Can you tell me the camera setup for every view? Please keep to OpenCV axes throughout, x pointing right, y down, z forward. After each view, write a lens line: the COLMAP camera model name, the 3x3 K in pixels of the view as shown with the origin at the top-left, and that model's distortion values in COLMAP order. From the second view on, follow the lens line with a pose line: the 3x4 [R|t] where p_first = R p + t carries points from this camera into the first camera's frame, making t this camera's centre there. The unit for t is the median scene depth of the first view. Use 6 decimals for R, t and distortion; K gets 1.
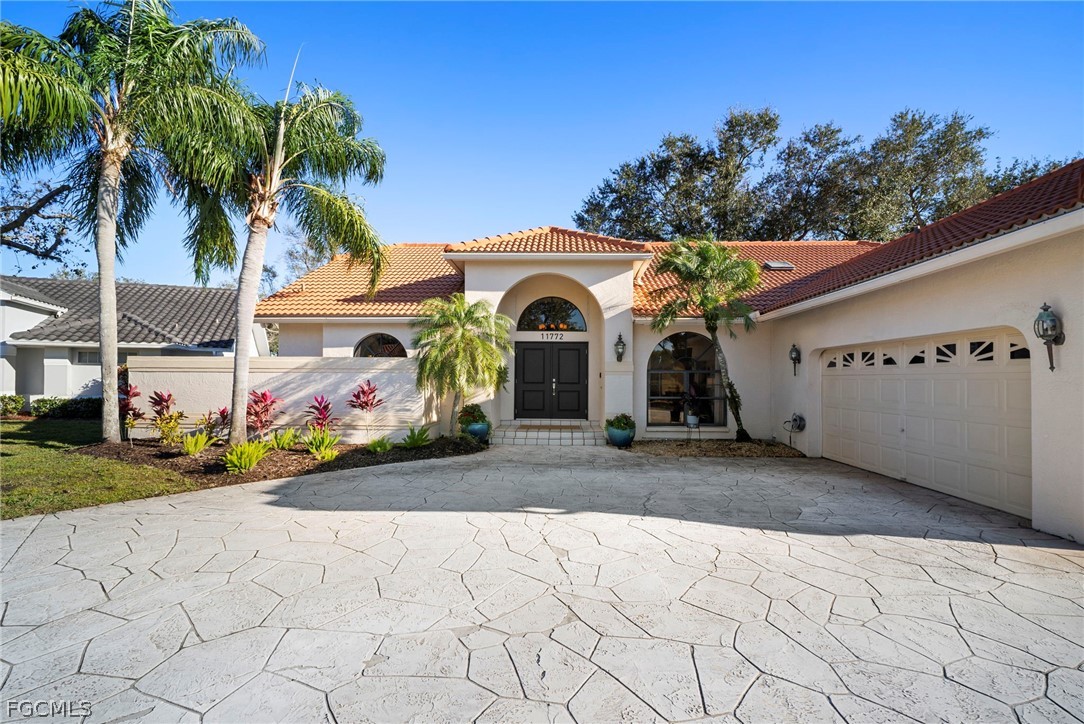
lens RADIAL K [[497.5, 0, 538.0], [0, 497.5, 365.1], [0, 0, 1]] dist [0.003161, -0.008193]
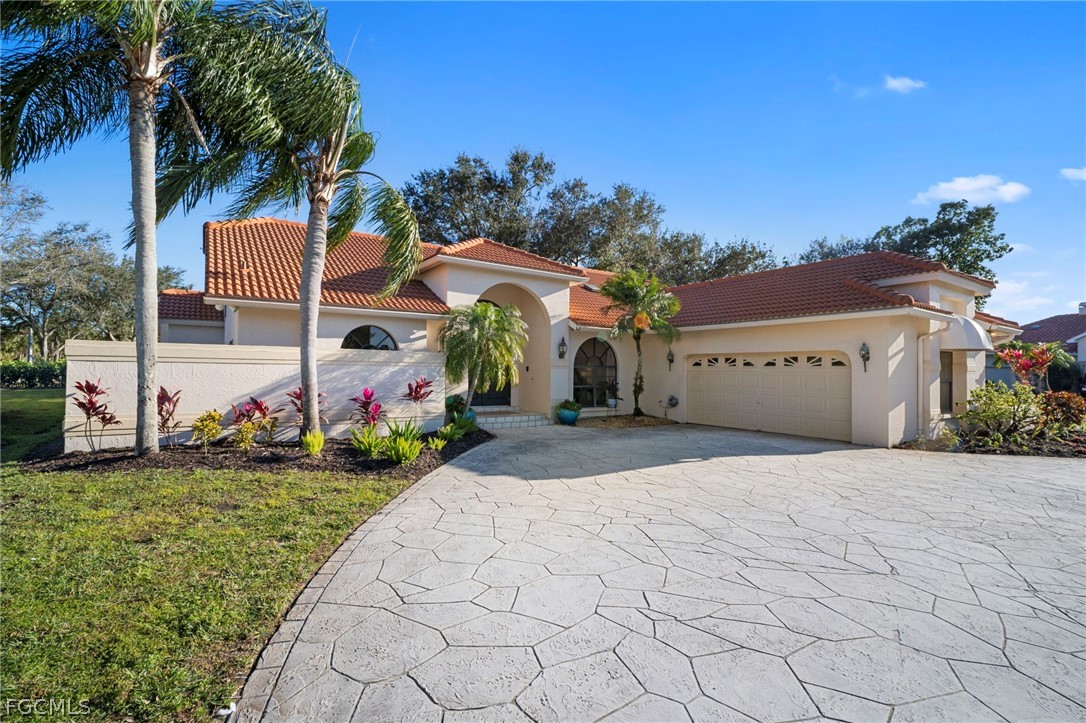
lens RADIAL K [[470.5, 0, 543.0], [0, 470.5, 361.5], [0, 0, 1]] dist [-0.000864, -0.006792]
pose [[0.825609, 0.016896, 0.563990, -0.478230], [-0.024169, 0.999693, 0.005432, -0.004773], [-0.563725, -0.018116, 0.825764, 0.022808]]
